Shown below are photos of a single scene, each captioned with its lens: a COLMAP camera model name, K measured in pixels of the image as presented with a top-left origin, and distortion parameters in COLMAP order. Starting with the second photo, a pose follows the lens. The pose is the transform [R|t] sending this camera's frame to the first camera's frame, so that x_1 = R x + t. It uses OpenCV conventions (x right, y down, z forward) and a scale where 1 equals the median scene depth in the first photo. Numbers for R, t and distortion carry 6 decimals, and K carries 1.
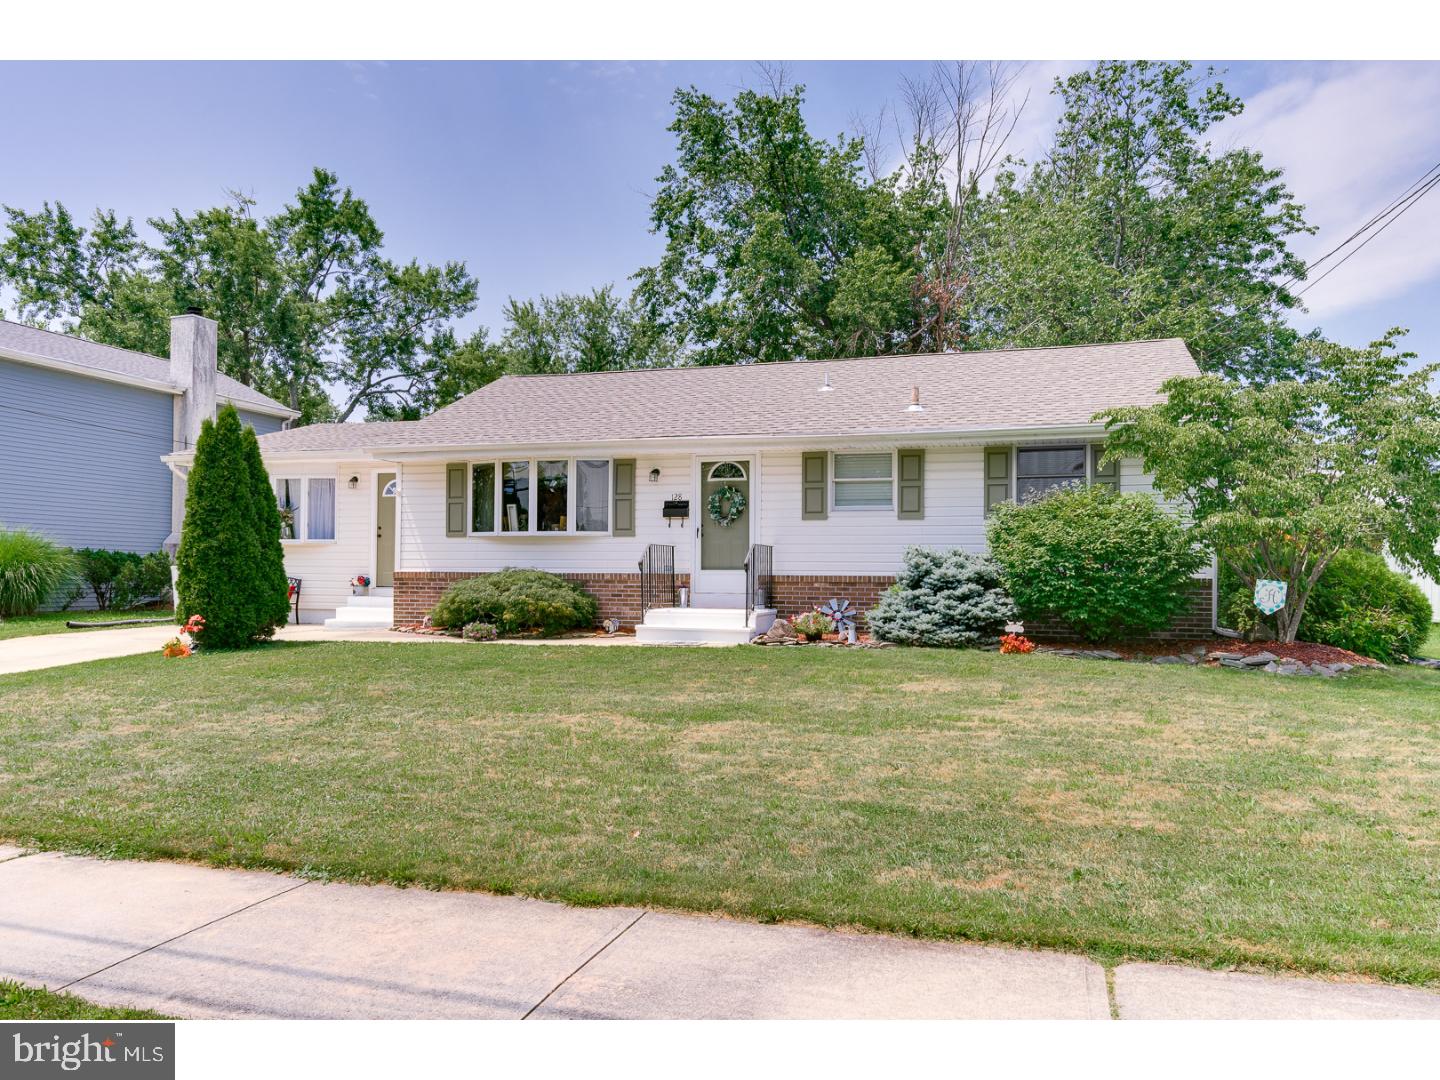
lens RADIAL K [[1032.3, 0, 720.0], [0, 1032.3, 540.0], [0, 0, 1]] dist [0.004649, 0.002978]
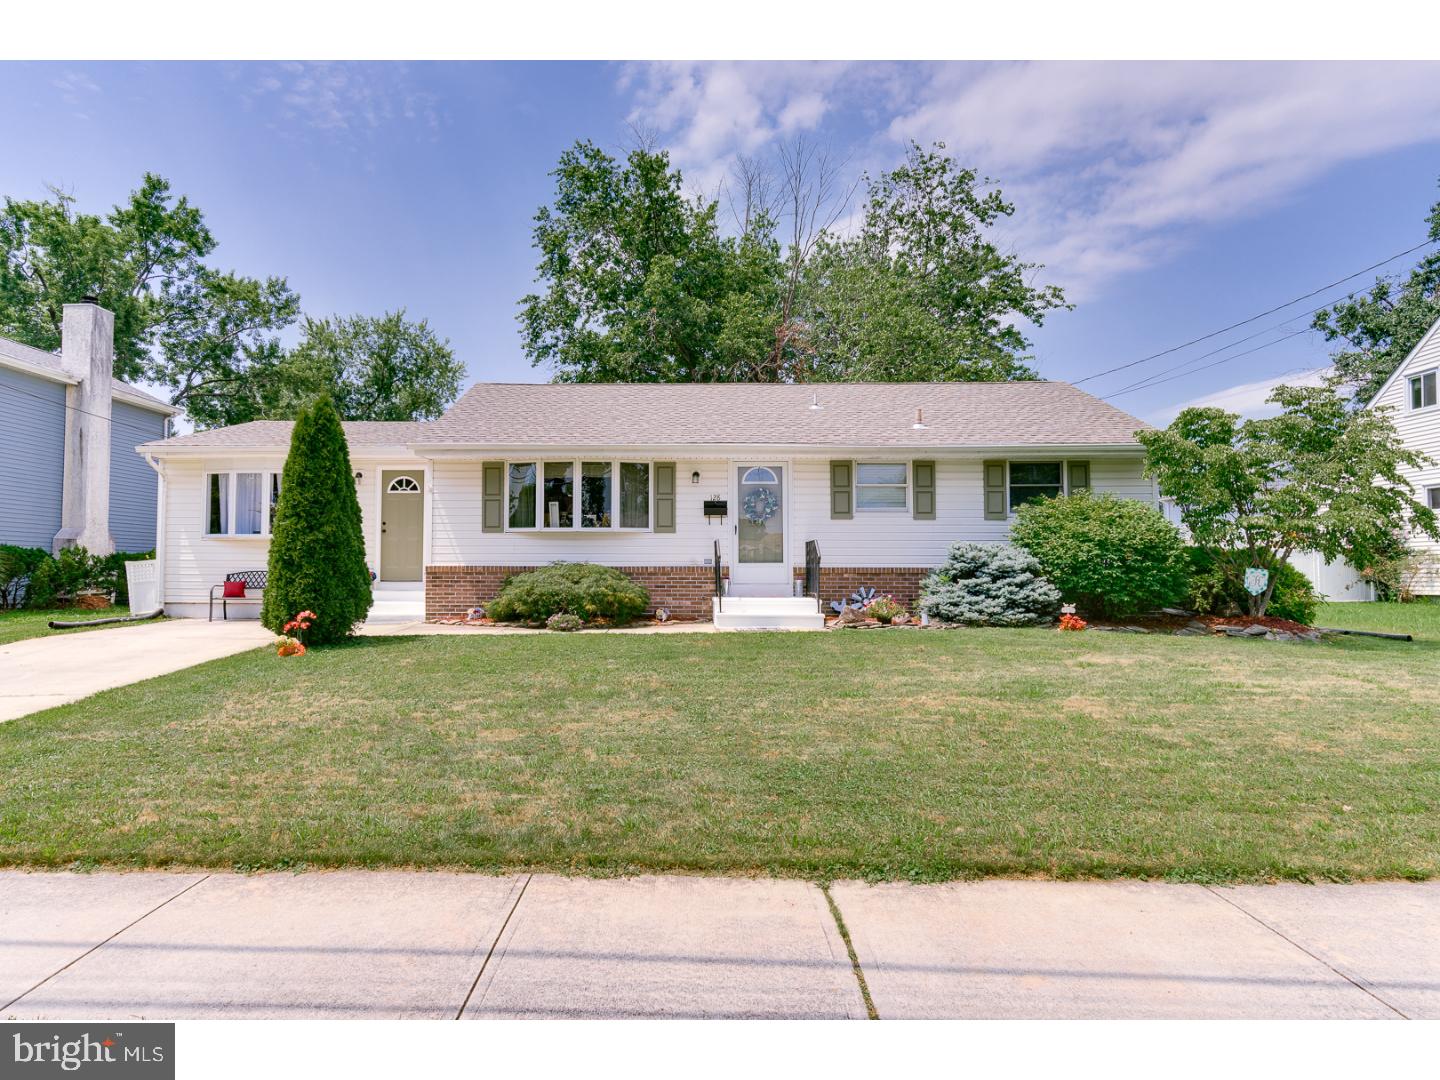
lens RADIAL K [[867.7, 0, 716.8], [0, 867.7, 519.2], [0, 0, 1]] dist [0.003360, 0.001417]
pose [[0.962099, 0.010711, 0.272490, -0.297424], [-0.004147, 0.999687, -0.024653, 0.004848], [-0.272669, 0.022589, 0.961843, 0.099637]]
